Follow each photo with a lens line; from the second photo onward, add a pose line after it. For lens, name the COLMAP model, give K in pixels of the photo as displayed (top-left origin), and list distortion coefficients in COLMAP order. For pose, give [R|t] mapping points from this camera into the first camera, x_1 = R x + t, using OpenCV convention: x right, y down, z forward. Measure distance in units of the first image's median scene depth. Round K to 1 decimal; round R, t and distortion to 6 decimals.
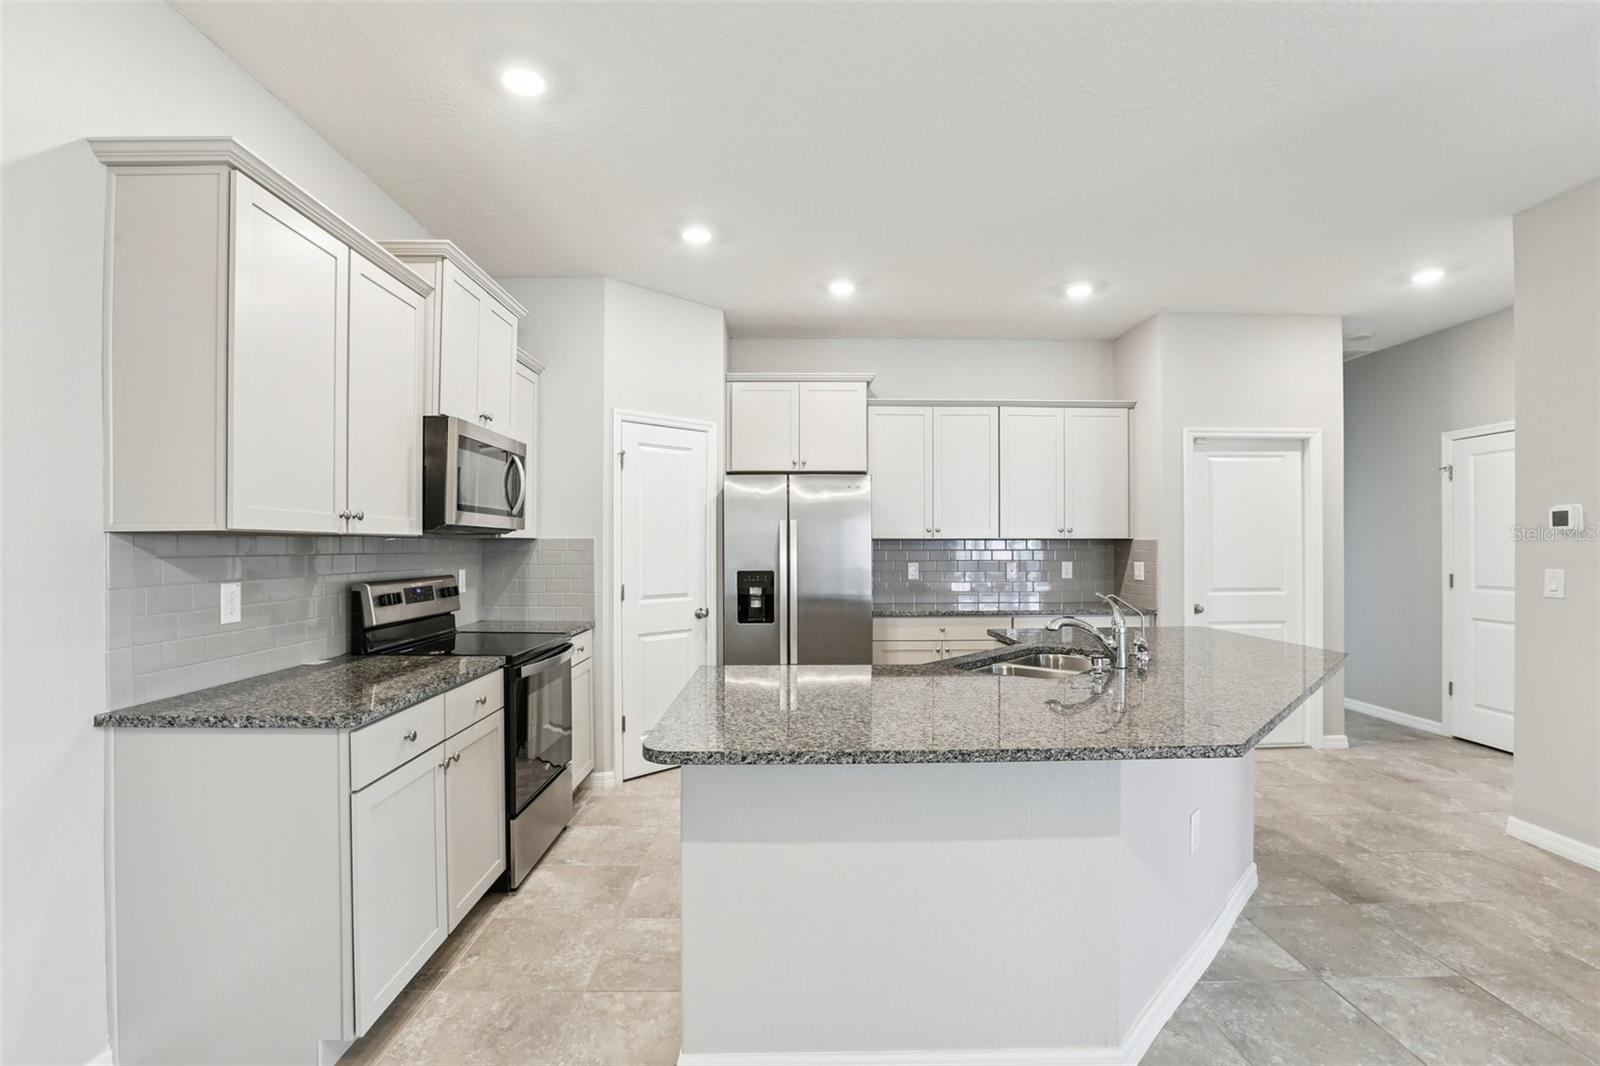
lens RADIAL K [[756.1, 0, 801.5], [0, 756.1, 531.1], [0, 0, 1]] dist [-0.038577, 0.012980]
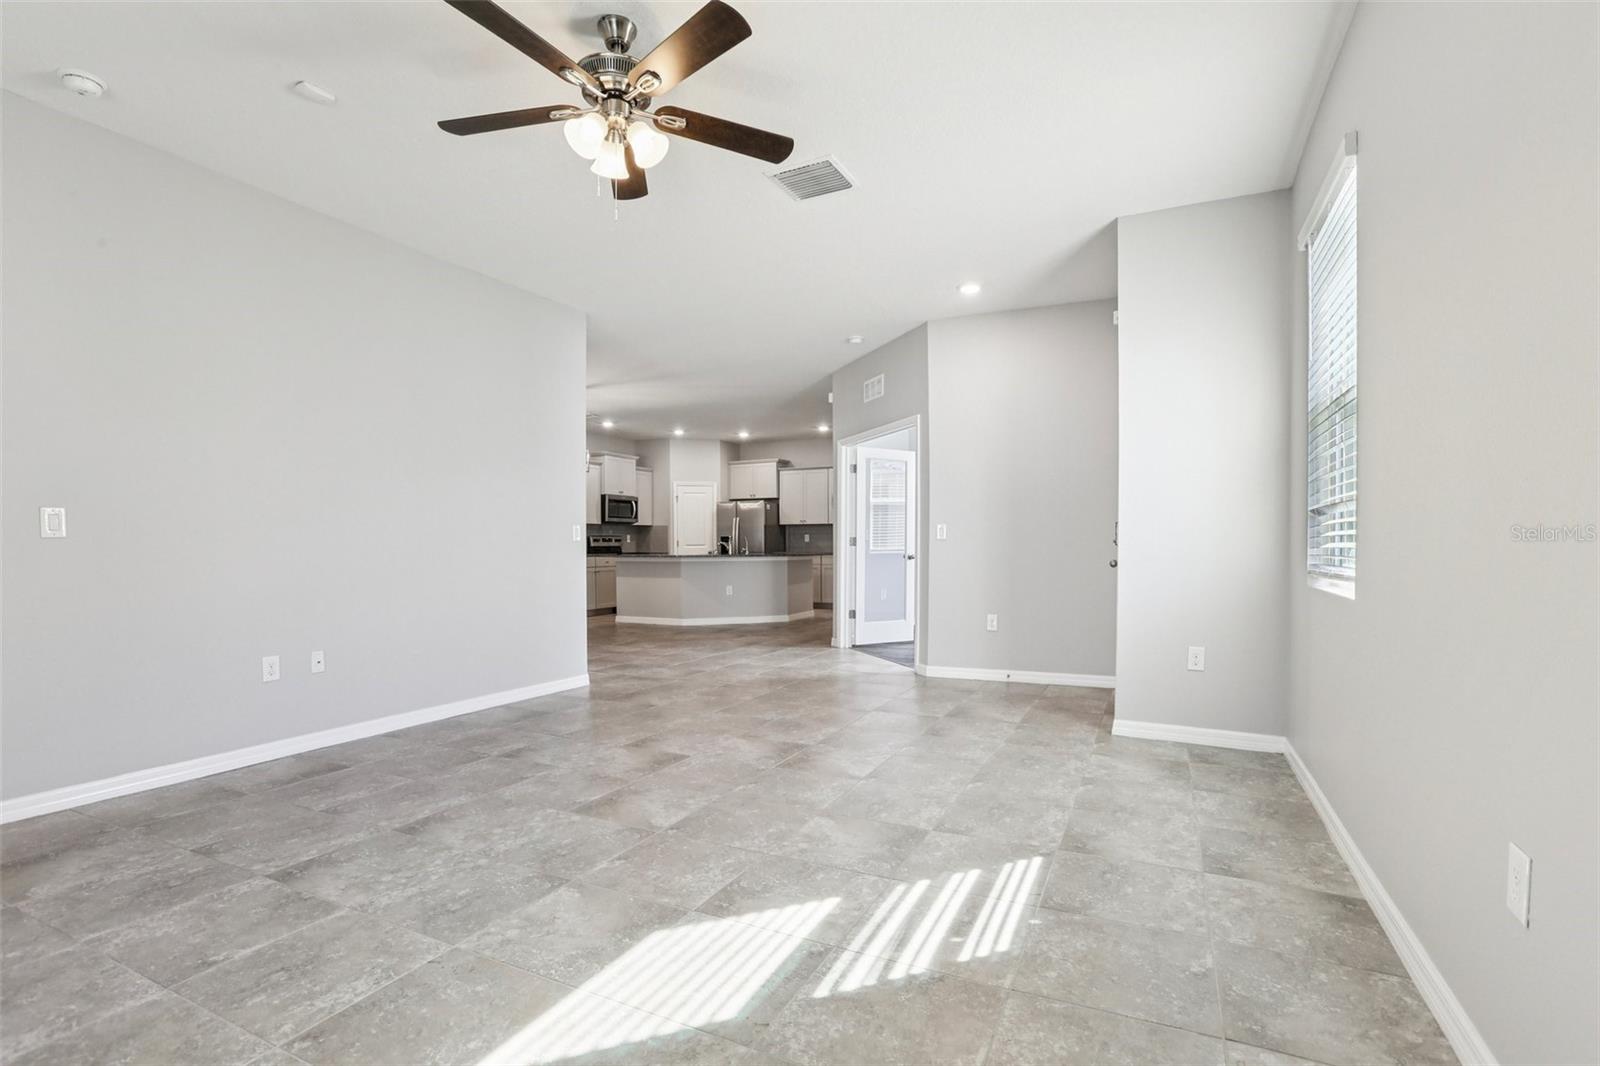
lens RADIAL K [[756.1, 0, 767.6], [0, 756.1, 546.3], [0, 0, 1]] dist [-0.038577, 0.012980]
pose [[0.875553, 0.001882, -0.483118, 1.403441], [0.011560, 0.999624, 0.024844, 0.021204], [0.482983, -0.027337, 0.875203, -1.332862]]
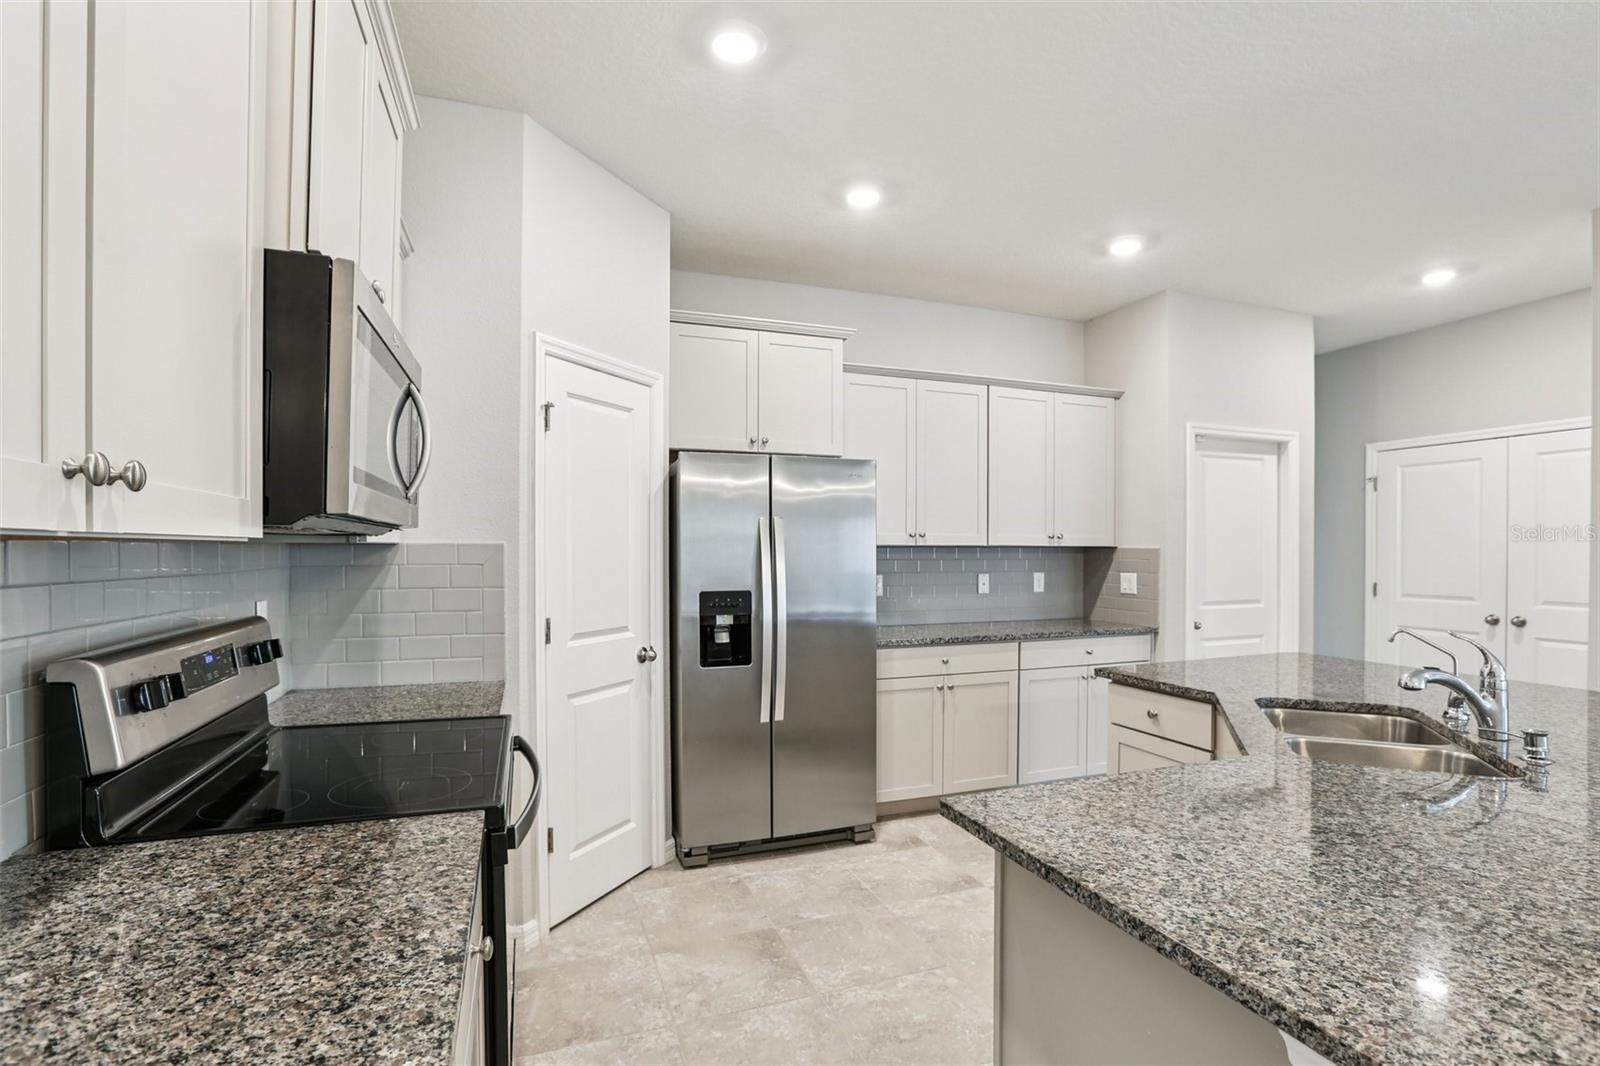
lens RADIAL K [[756.1, 0, 802.1], [0, 756.1, 548.9], [0, 0, 1]] dist [-0.038577, 0.012980]
pose [[0.946389, 0.003340, 0.323012, -0.221450], [-0.009487, 0.999803, 0.017457, 0.000865], [-0.322889, -0.019586, 0.946234, 0.321497]]
